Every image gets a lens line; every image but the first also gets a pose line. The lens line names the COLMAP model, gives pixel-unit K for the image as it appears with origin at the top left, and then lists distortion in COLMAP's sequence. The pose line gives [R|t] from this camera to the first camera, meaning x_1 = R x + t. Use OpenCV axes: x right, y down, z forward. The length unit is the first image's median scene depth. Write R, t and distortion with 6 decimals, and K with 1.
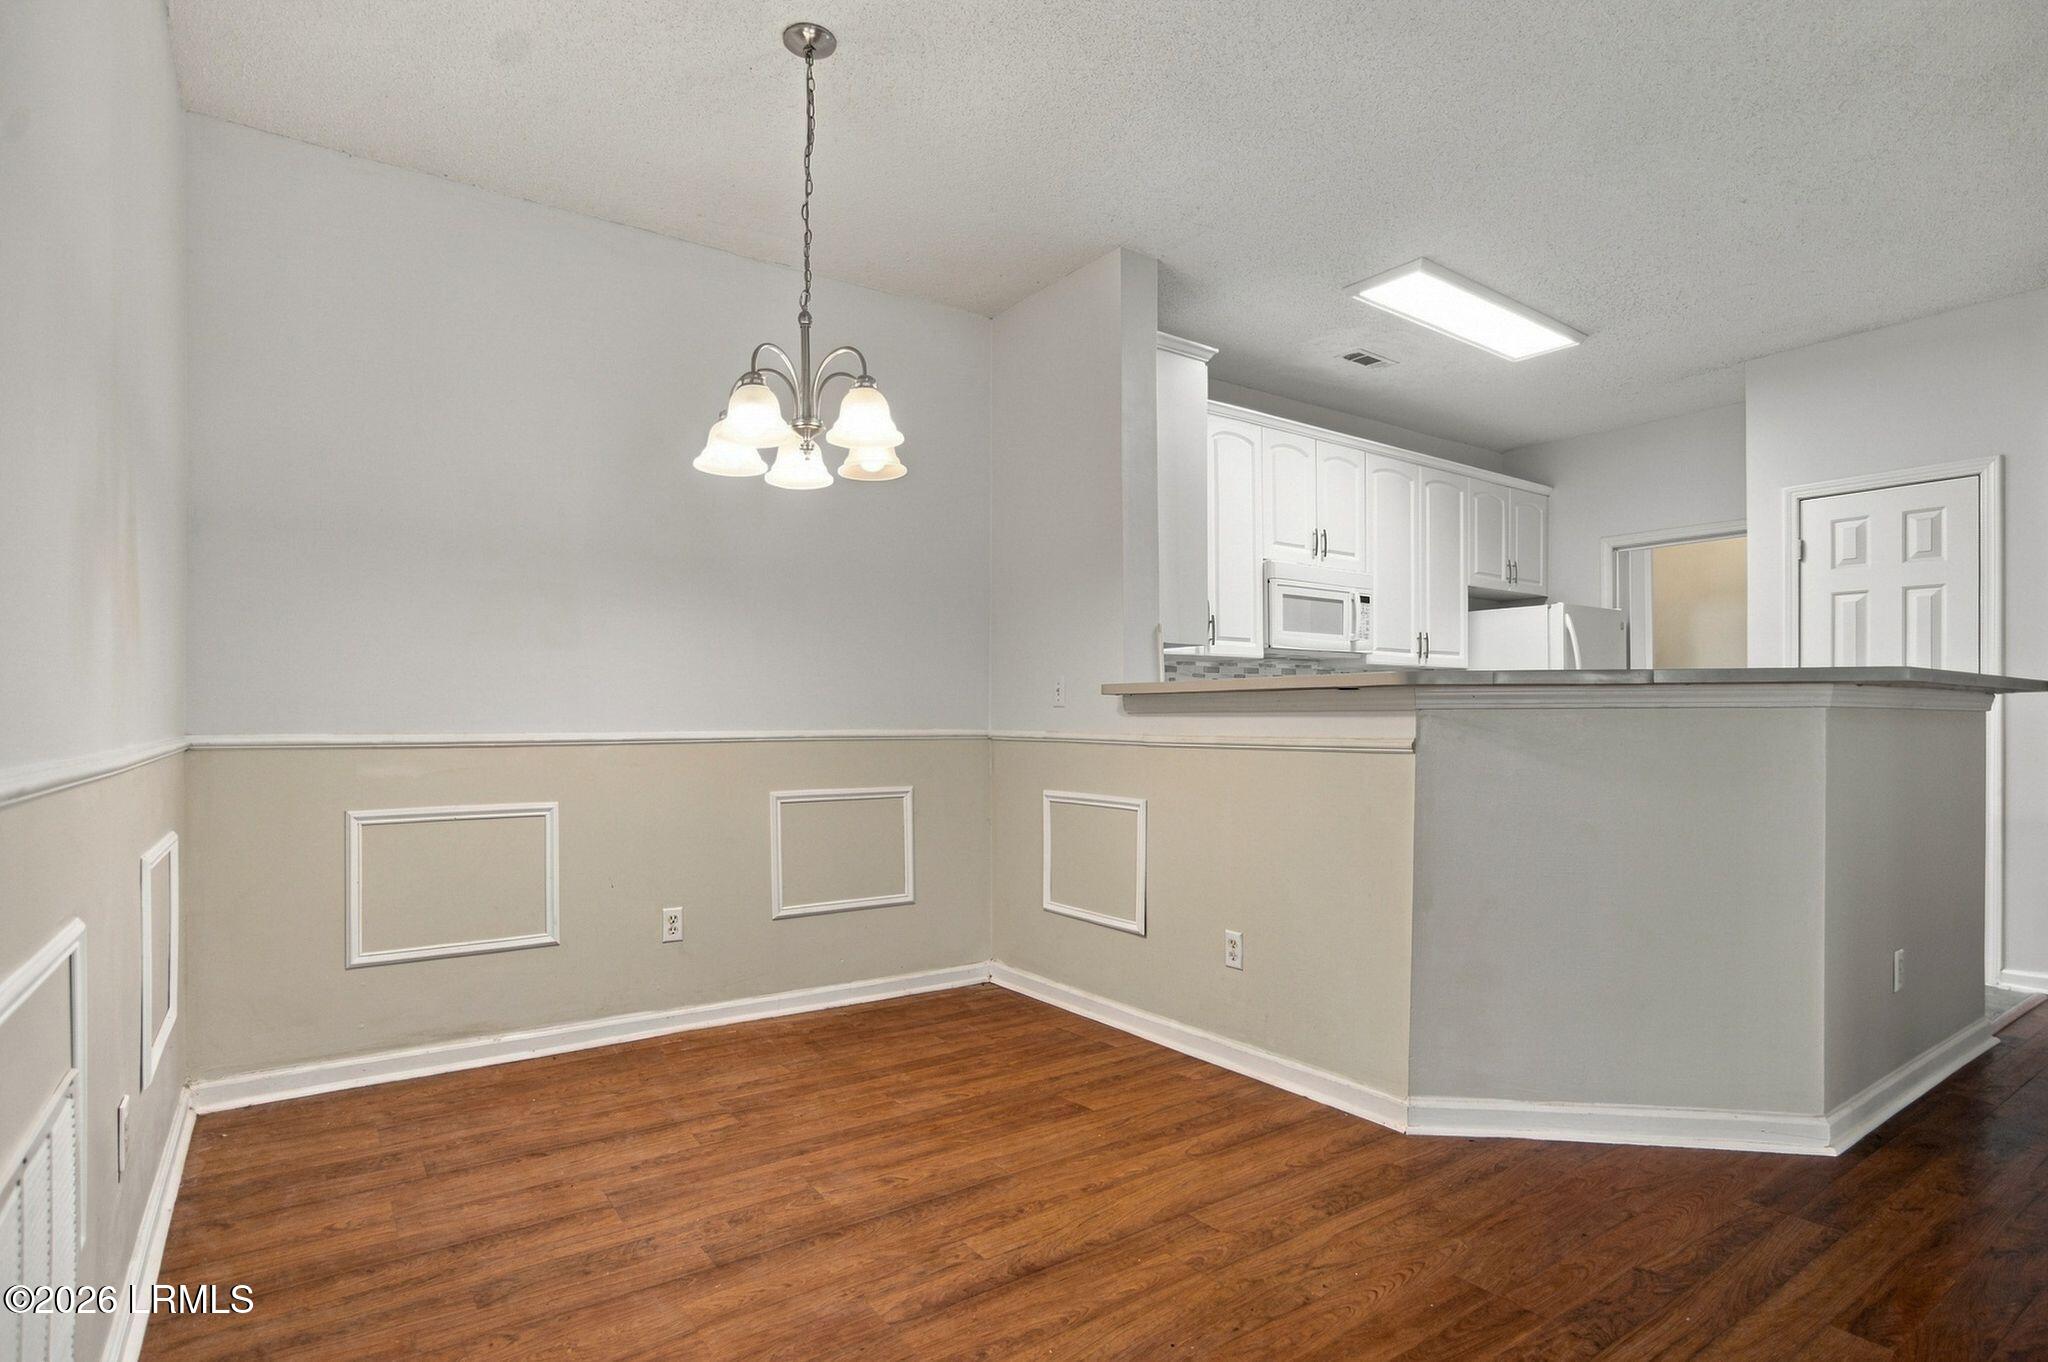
lens RADIAL K [[1039.0, 0, 1030.1], [0, 1039.0, 714.2], [0, 0, 1]] dist [-0.047519, 0.034355]
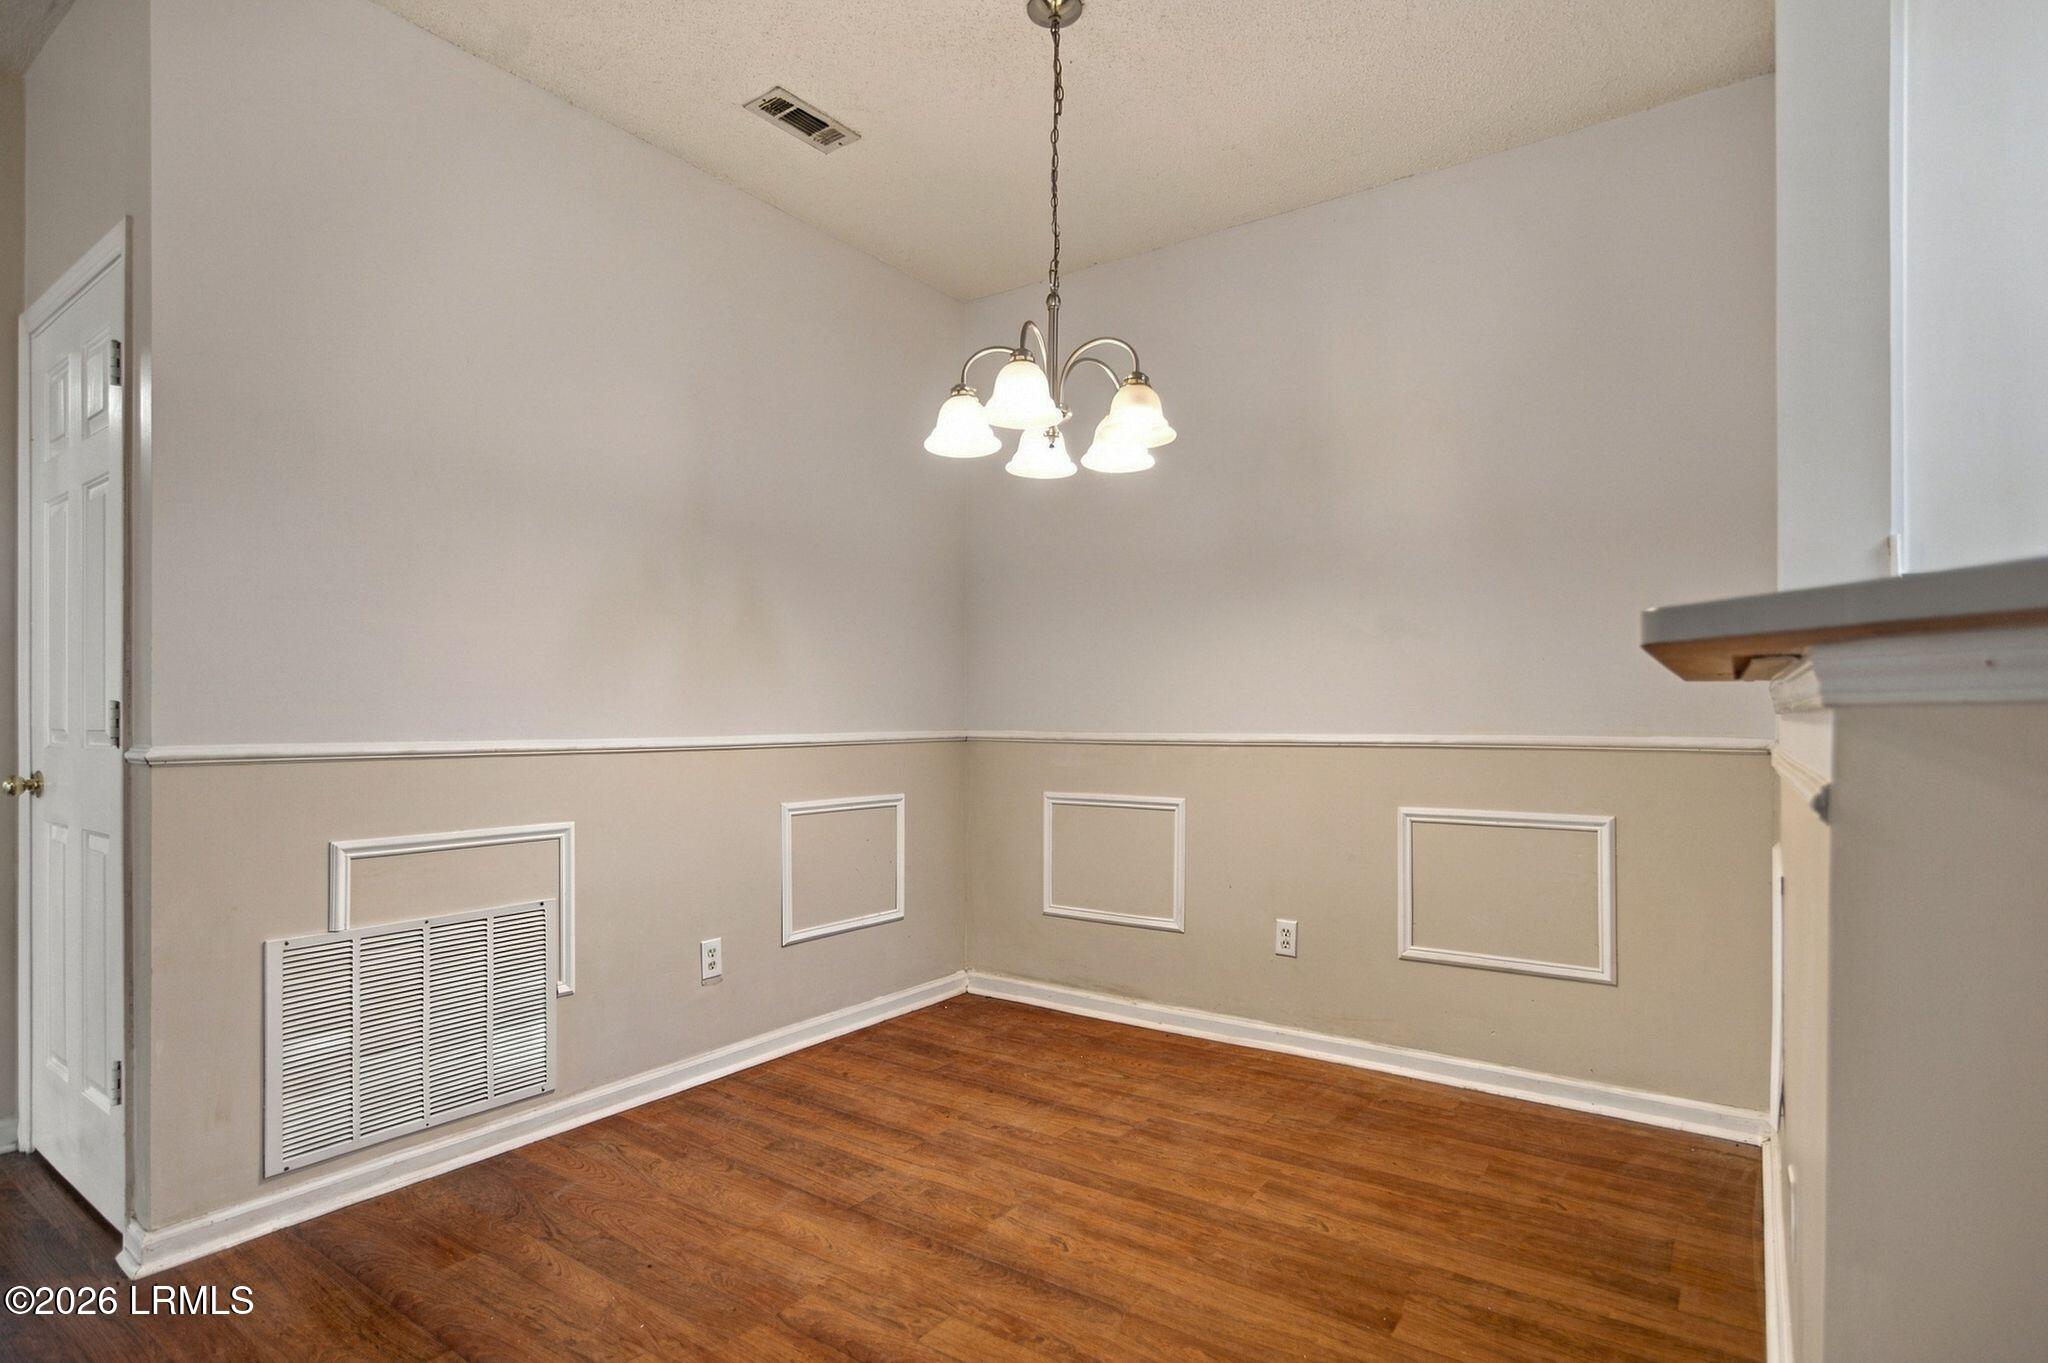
lens RADIAL K [[1039.0, 0, 1030.1], [0, 1039.0, 714.7], [0, 0, 1]] dist [-0.047519, 0.034355]
pose [[0.330370, -0.000908, -0.943851, 0.502828], [0.003670, 0.999993, 0.000322, -0.001998], [0.943844, -0.003571, 0.330371, 0.496829]]
